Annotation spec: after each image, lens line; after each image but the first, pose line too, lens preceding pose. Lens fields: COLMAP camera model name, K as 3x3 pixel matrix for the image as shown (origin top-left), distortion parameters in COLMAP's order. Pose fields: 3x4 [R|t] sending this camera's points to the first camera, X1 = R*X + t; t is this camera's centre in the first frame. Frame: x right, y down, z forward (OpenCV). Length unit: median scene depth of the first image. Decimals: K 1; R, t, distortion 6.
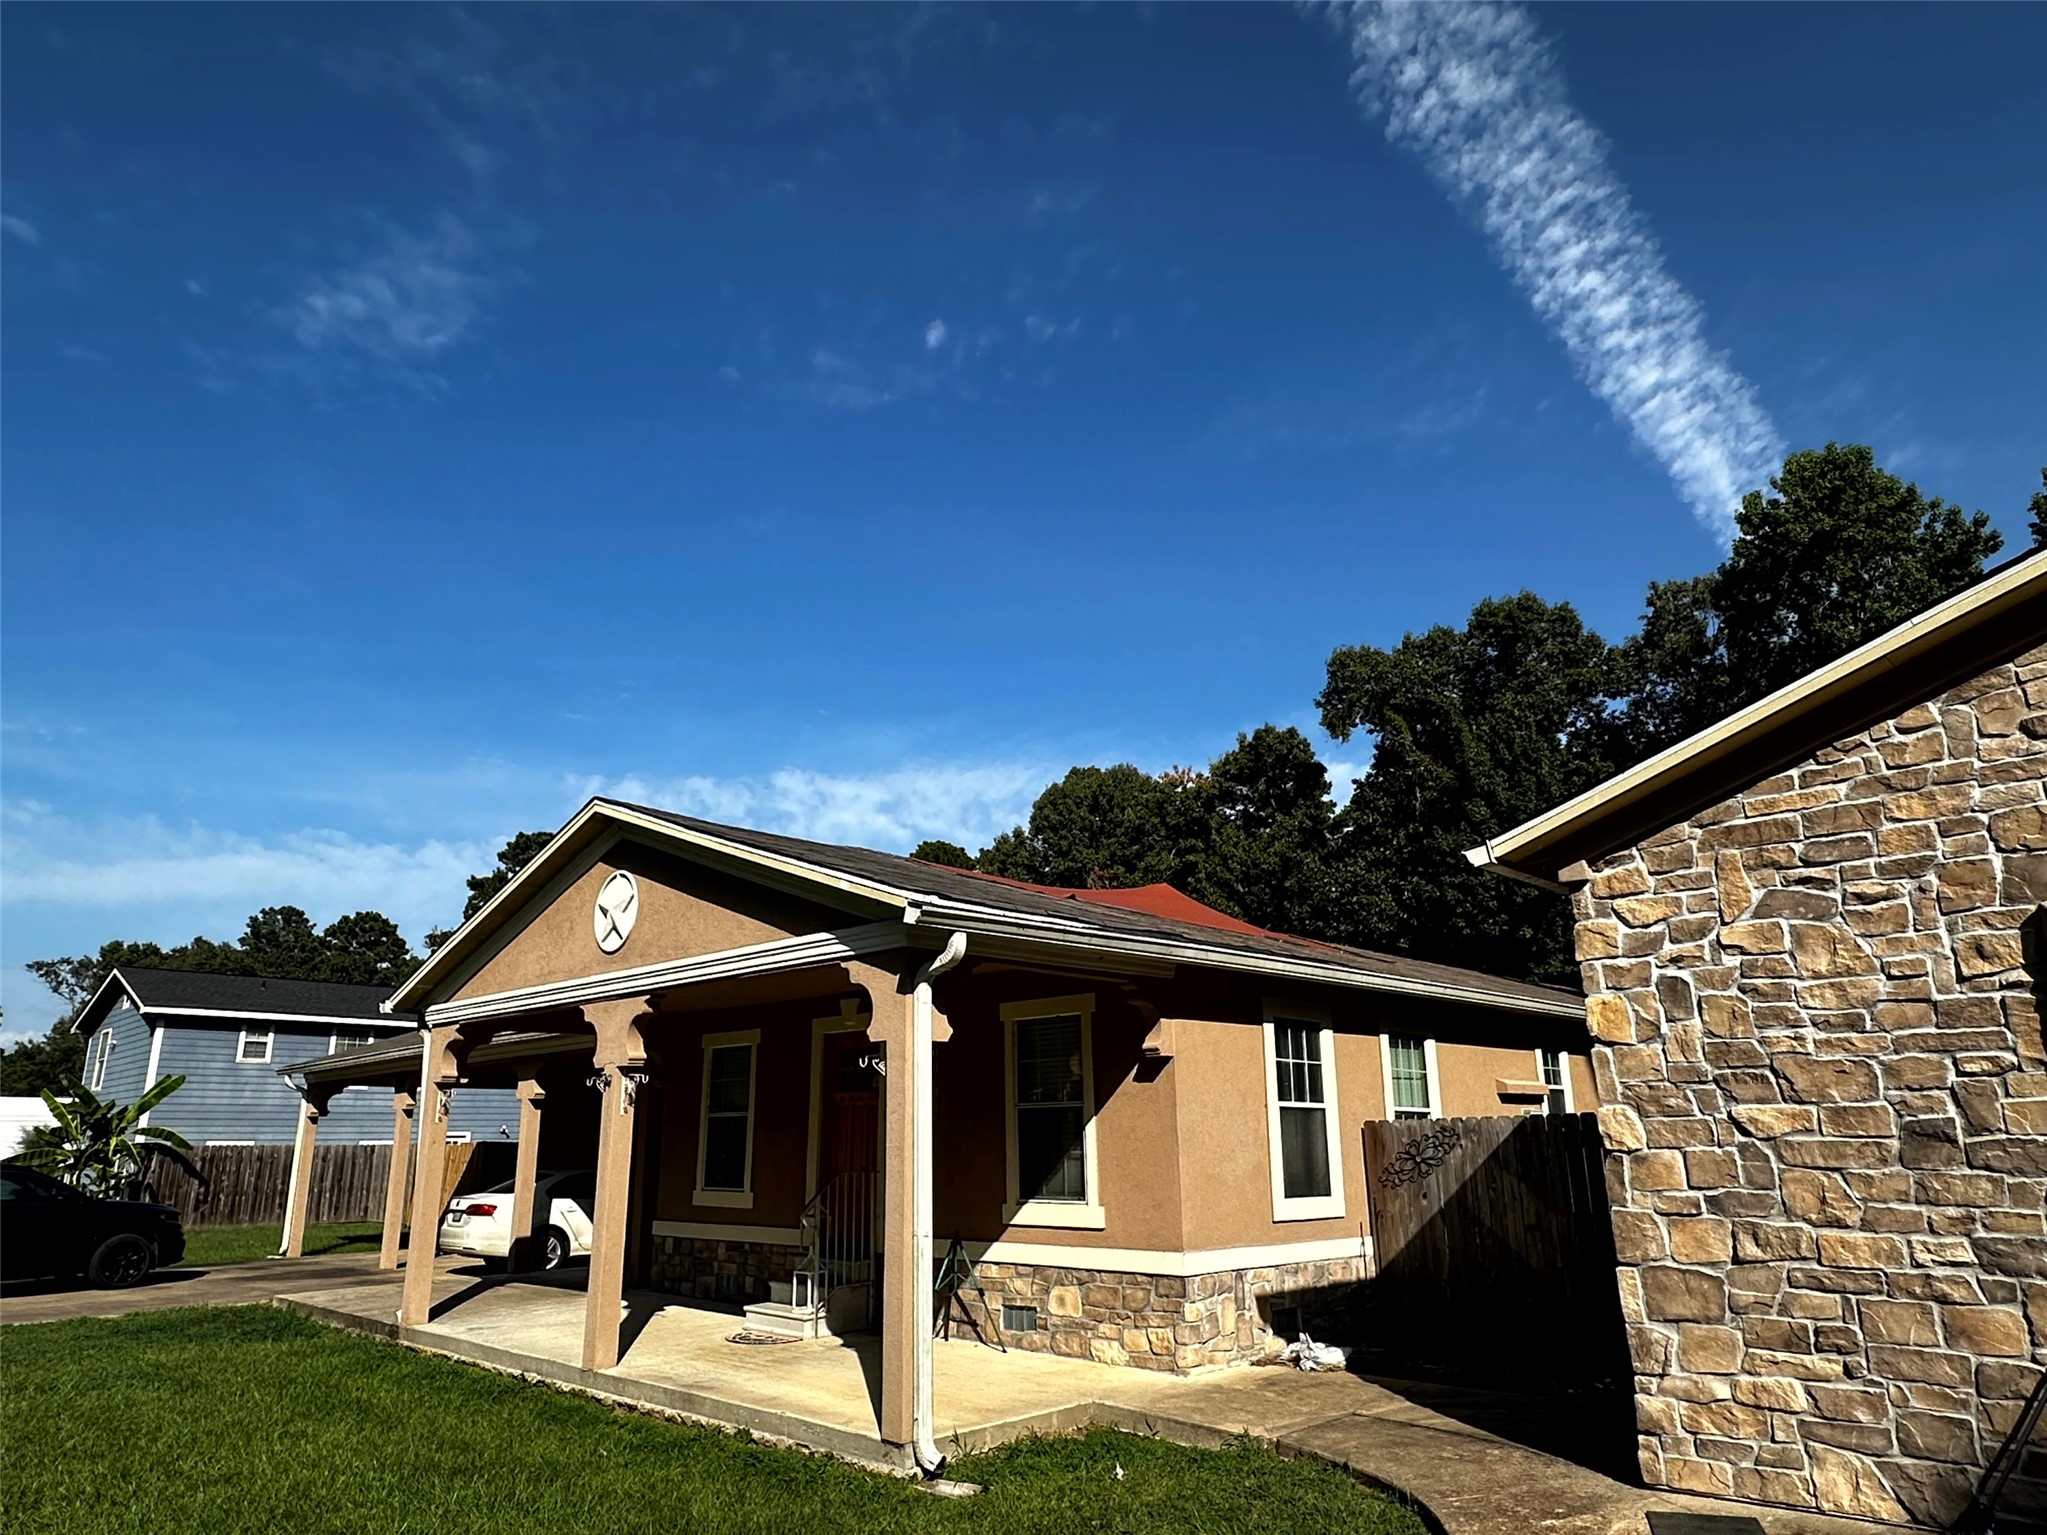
lens RADIAL K [[1282.0, 0, 1016.9], [0, 1282.0, 781.4], [0, 0, 1]] dist [0.002510, -0.001645]
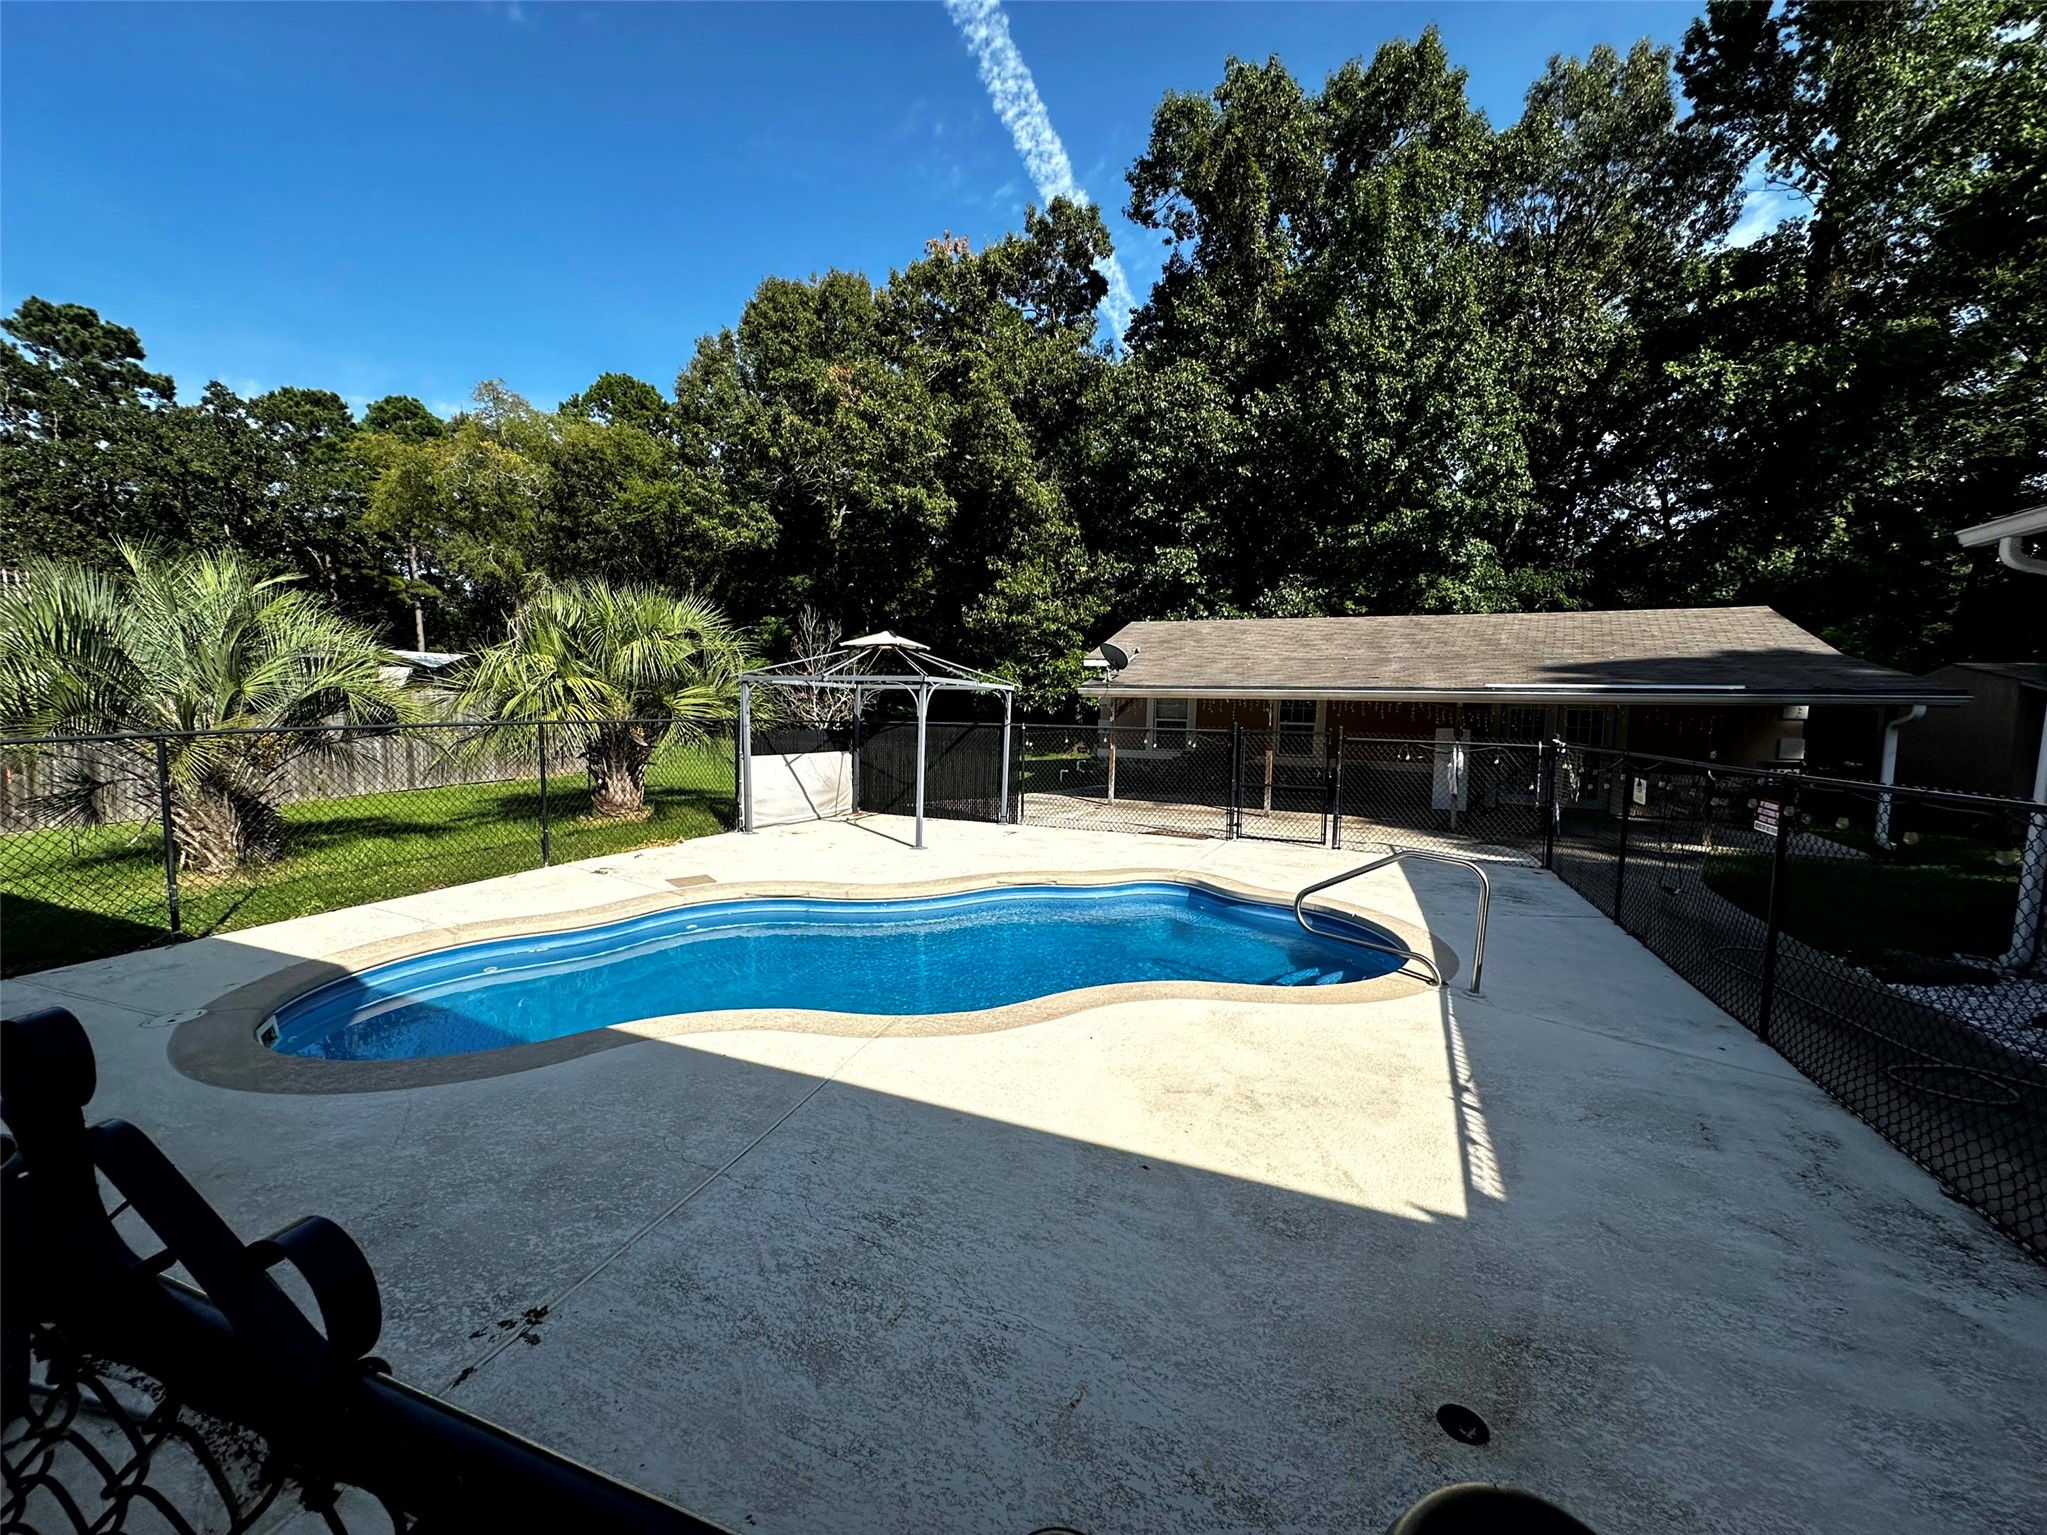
lens RADIAL K [[815.0, 0, 1015.5], [0, 815.0, 769.6], [0, 0, 1]] dist [0.001310, -0.000167]
pose [[0.931267, -0.013830, 0.364074, -0.196965], [-0.116934, 0.935067, 0.334628, 1.025734], [-0.345061, -0.354201, 0.869180, 3.696895]]
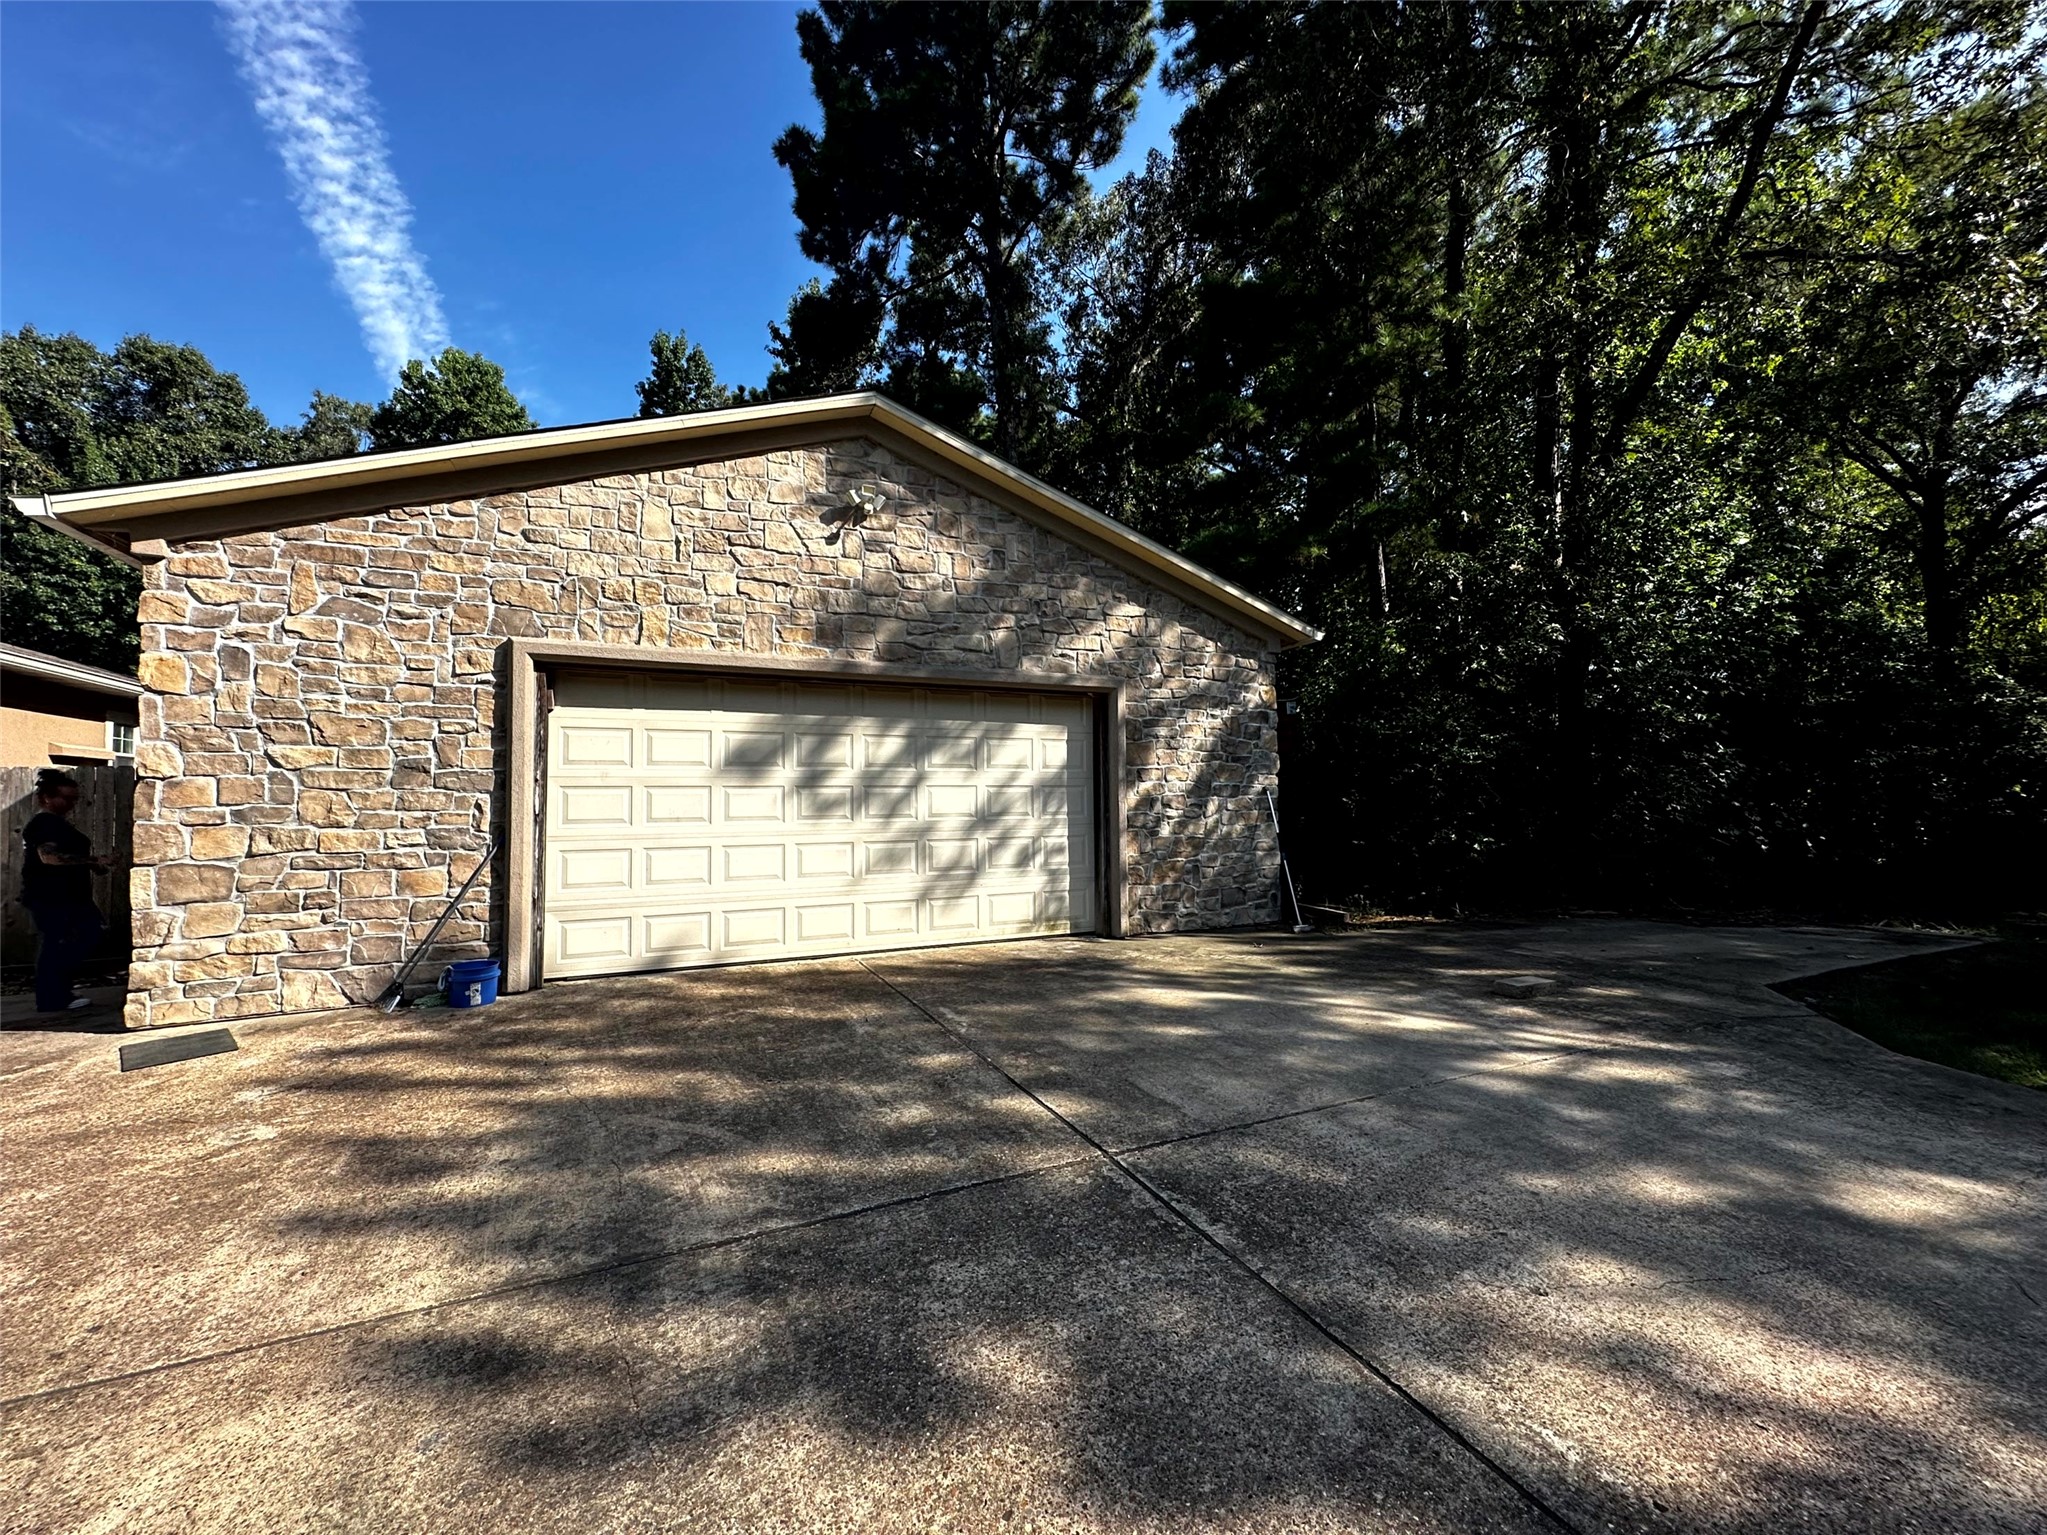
lens RADIAL K [[815.0, 0, 1015.5], [0, 815.0, 769.6], [0, 0, 1]] dist [0.001310, -0.000167]
pose [[0.360606, 0.043899, 0.931685, 0.040721], [-0.239432, 0.969776, 0.046978, 0.048208], [-0.901463, -0.240016, 0.360218, -0.024661]]
